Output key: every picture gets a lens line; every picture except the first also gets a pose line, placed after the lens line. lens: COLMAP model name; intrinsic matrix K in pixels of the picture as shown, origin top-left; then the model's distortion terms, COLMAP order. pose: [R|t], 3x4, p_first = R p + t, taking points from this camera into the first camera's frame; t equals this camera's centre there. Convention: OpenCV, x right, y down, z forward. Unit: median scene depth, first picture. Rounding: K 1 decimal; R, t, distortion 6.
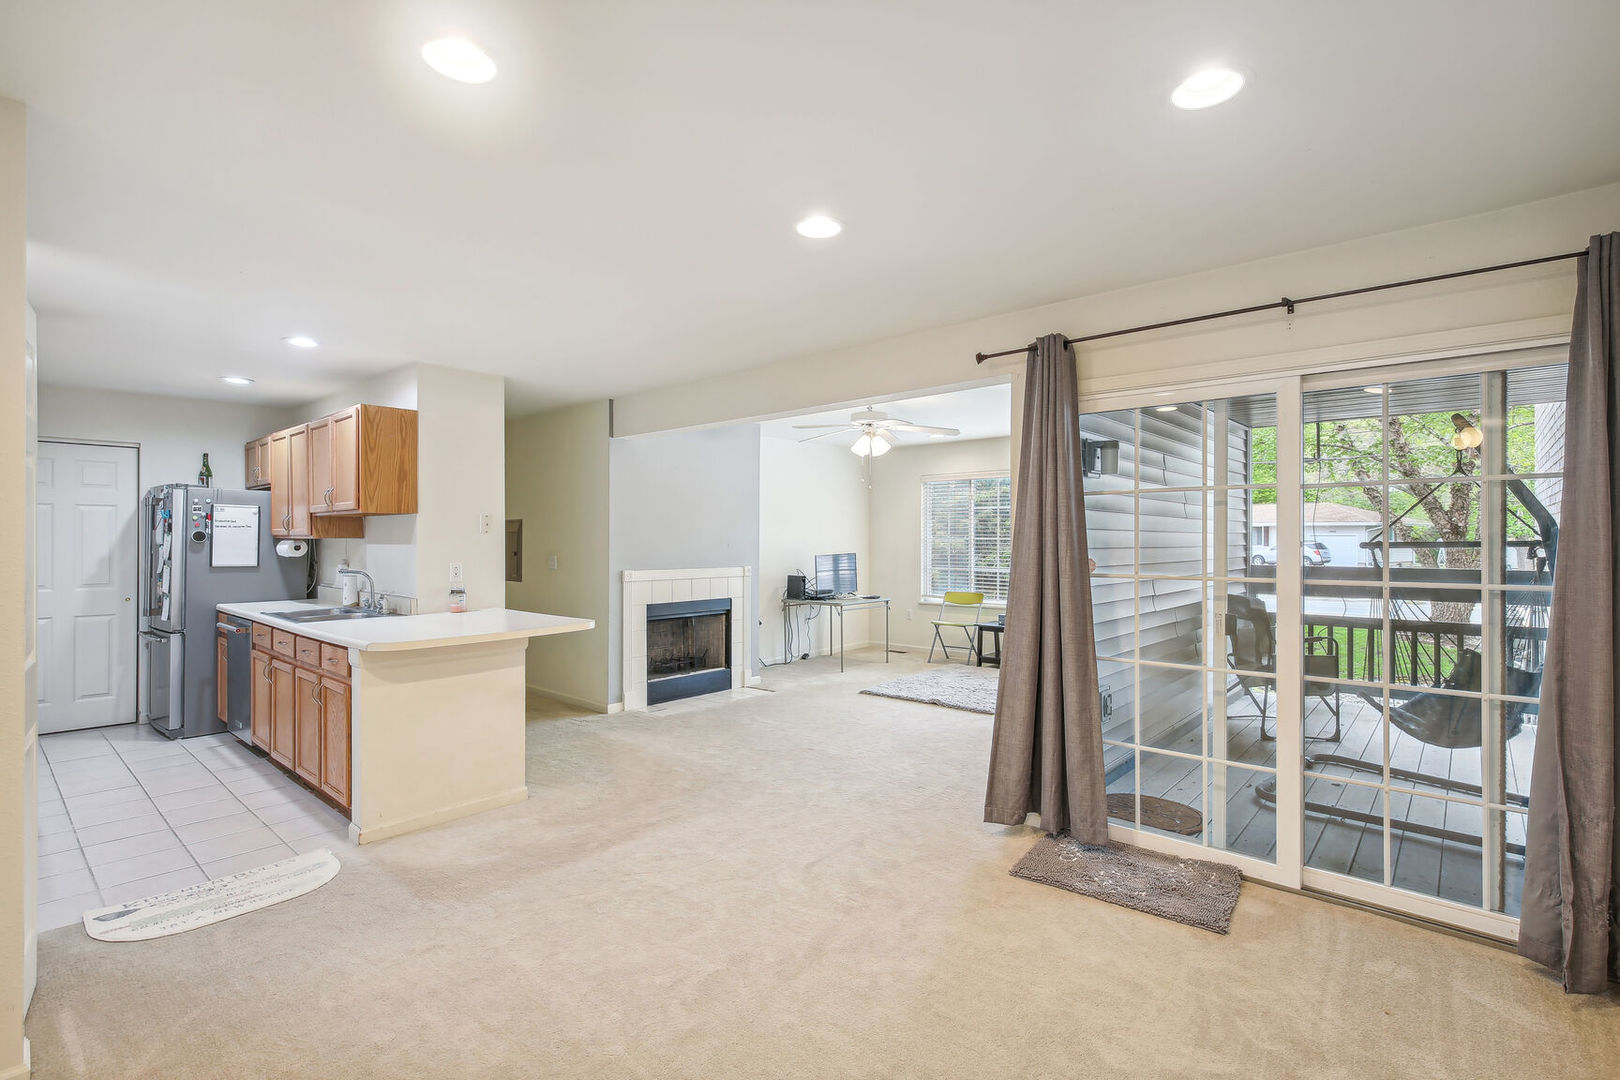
lens RADIAL K [[753.4, 0, 810.0], [0, 753.4, 540.0], [0, 0, 1]] dist [-0.000390, -0.000132]
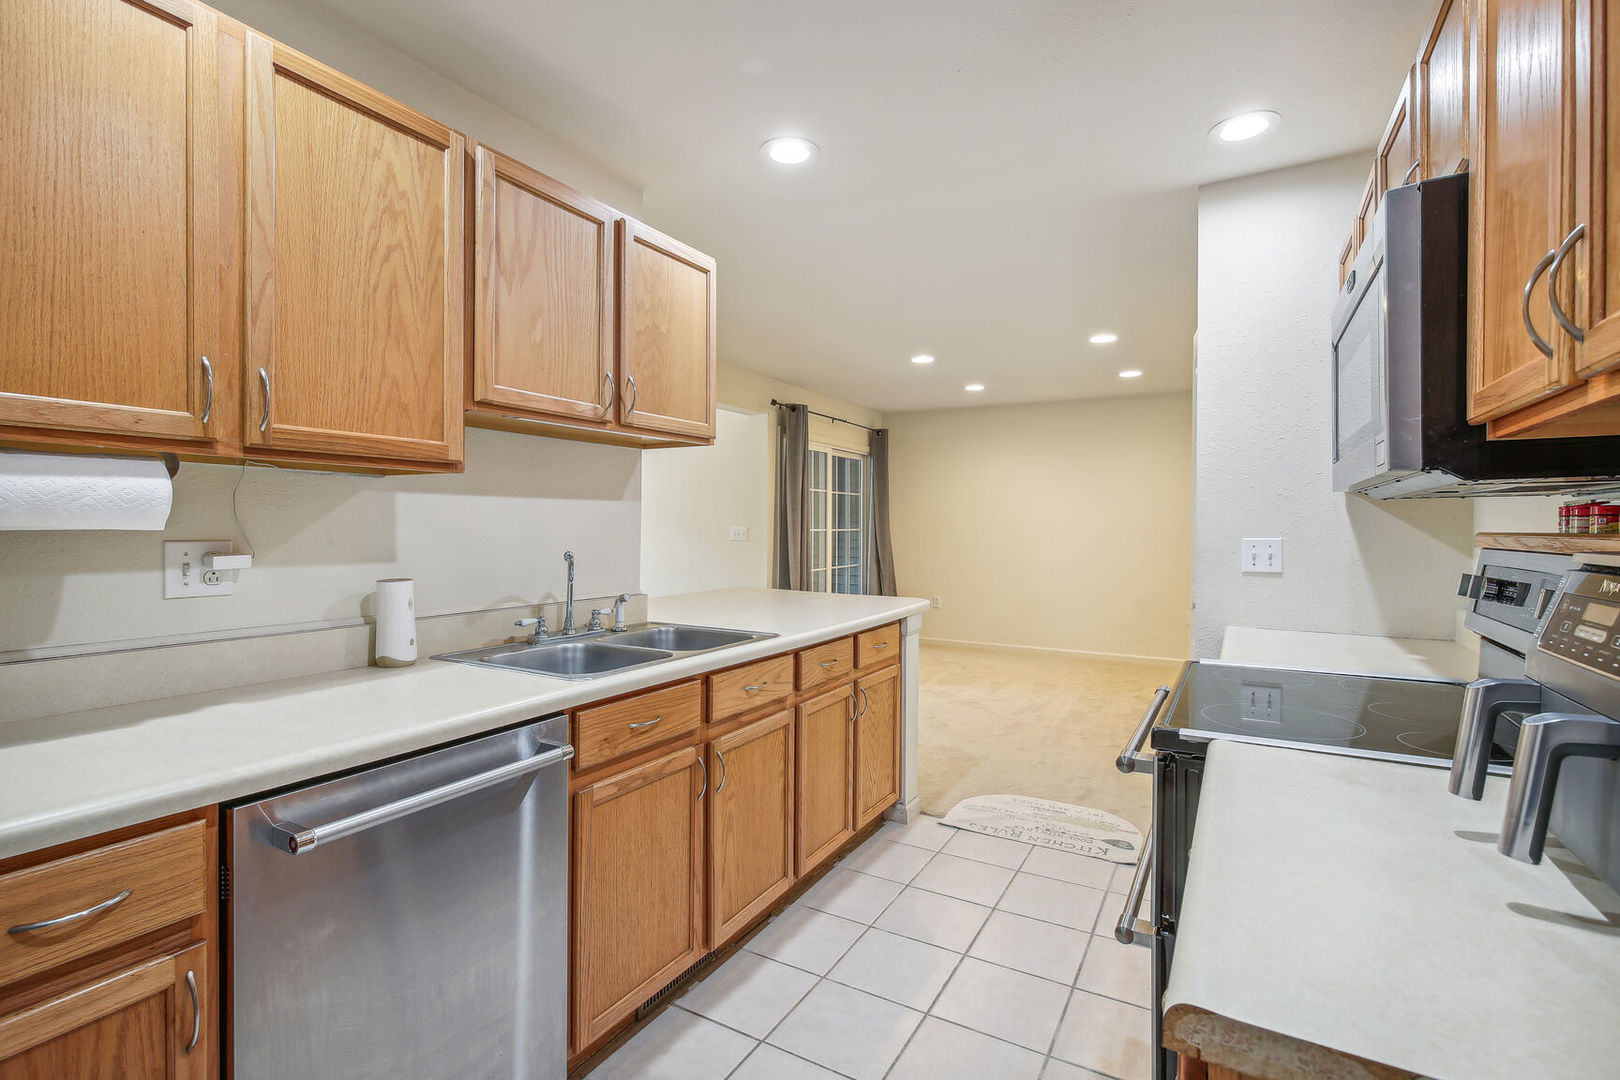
lens RADIAL K [[753.4, 0, 810.0], [0, 753.4, 540.0], [0, 0, 1]] dist [-0.000390, -0.000132]
pose [[-0.207927, -0.021159, 0.977915, -0.637751], [-0.005204, 0.999776, 0.020525, 0.013216], [-0.978131, -0.000822, -0.207990, 0.562842]]
